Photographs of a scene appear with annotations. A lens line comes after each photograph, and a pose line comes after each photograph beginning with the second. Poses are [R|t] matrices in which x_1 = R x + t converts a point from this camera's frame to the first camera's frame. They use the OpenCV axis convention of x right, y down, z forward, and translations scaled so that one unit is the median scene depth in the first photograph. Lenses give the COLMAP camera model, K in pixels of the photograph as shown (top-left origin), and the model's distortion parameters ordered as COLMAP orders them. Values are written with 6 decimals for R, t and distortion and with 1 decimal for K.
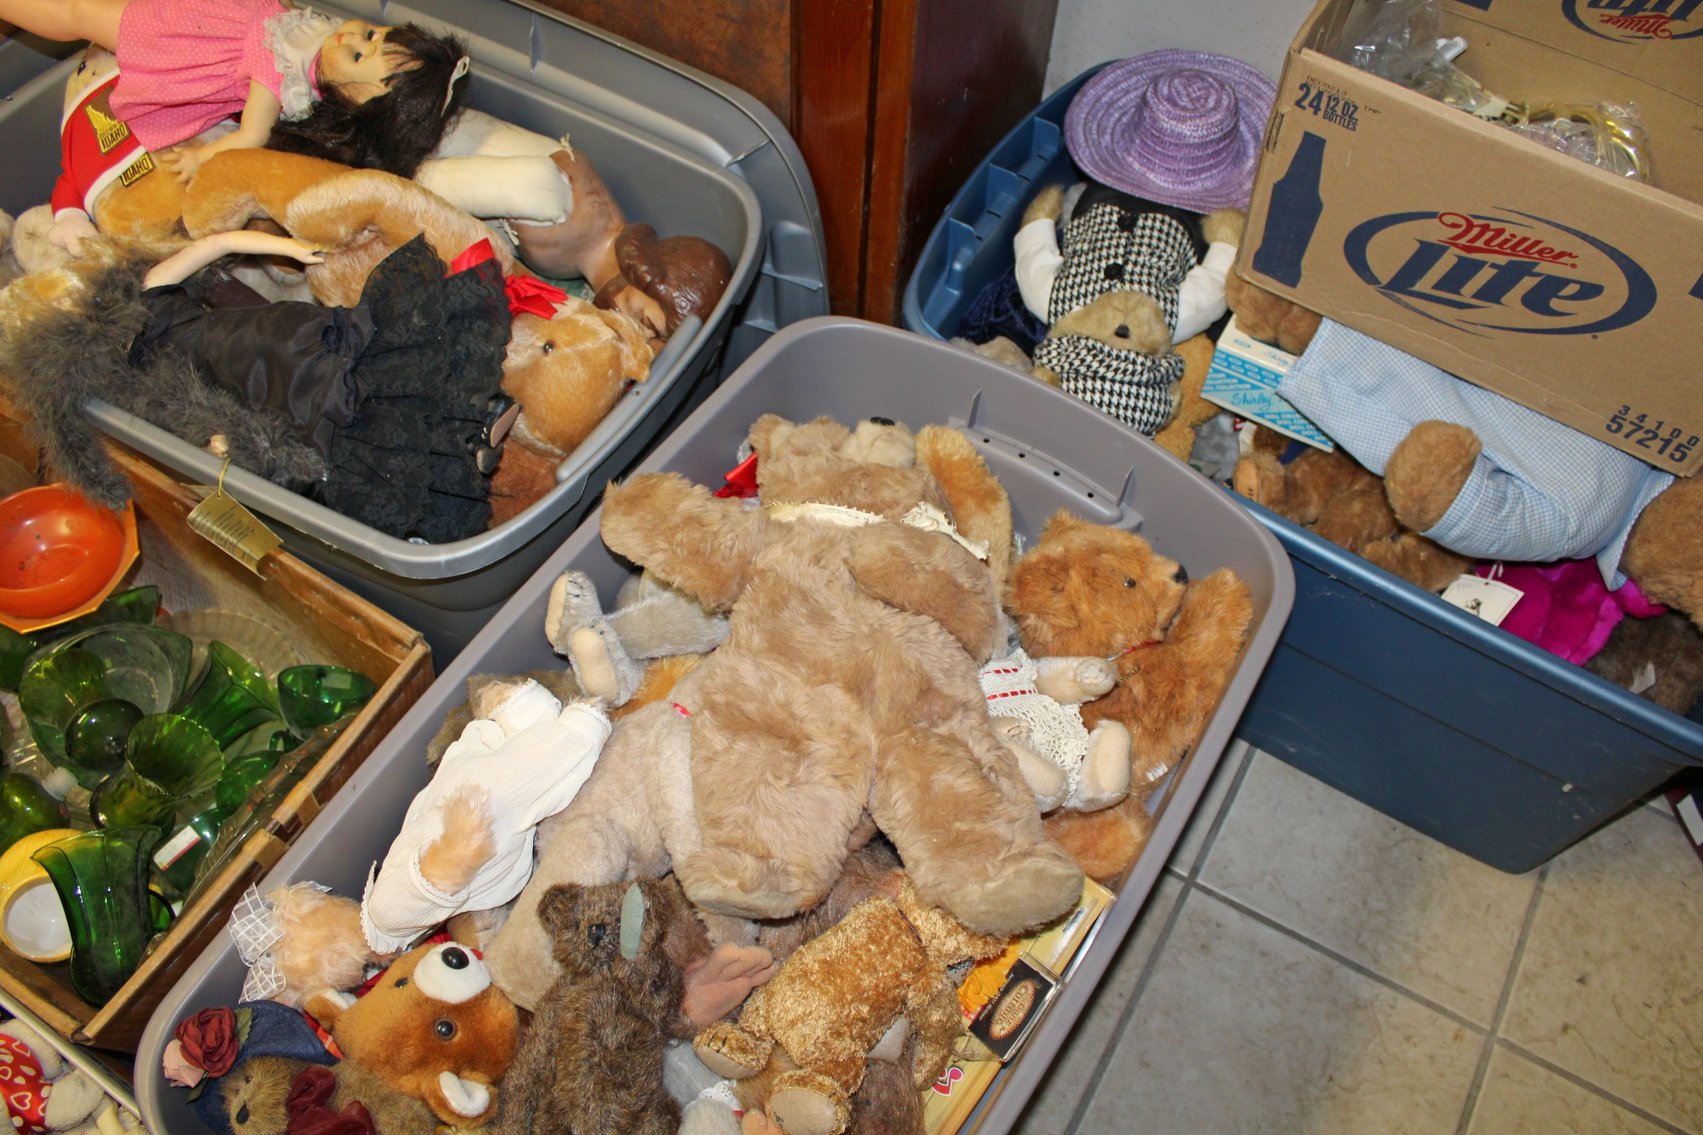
lens RADIAL K [[1415.0, 0, 851.5], [0, 1415.0, 567.5], [0, 0, 1]] dist [-0.165432, 0.152615]
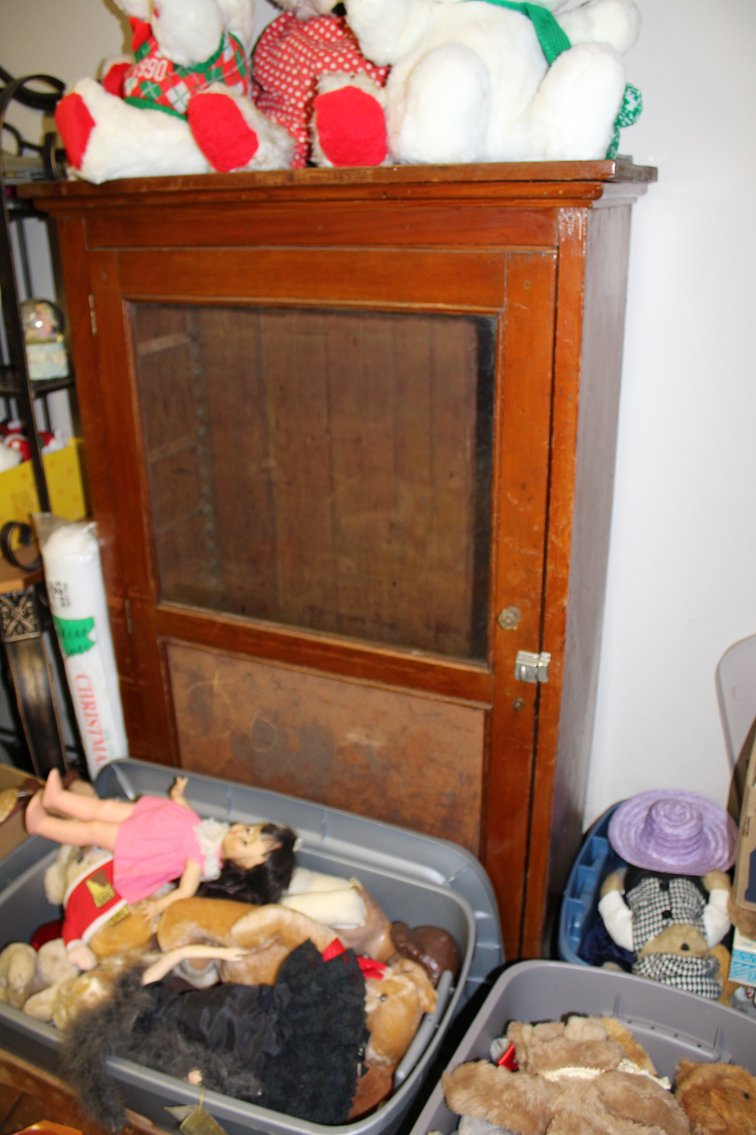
lens RADIAL K [[943.1, 0, 378.0], [0, 943.1, 567.5], [0, 0, 1]] dist [-0.165432, 0.152615]
pose [[0.992757, -0.086405, 0.083477, -0.253815], [0.118487, 0.819092, -0.561292, 0.042049], [-0.019877, 0.567117, 0.823397, -0.232849]]
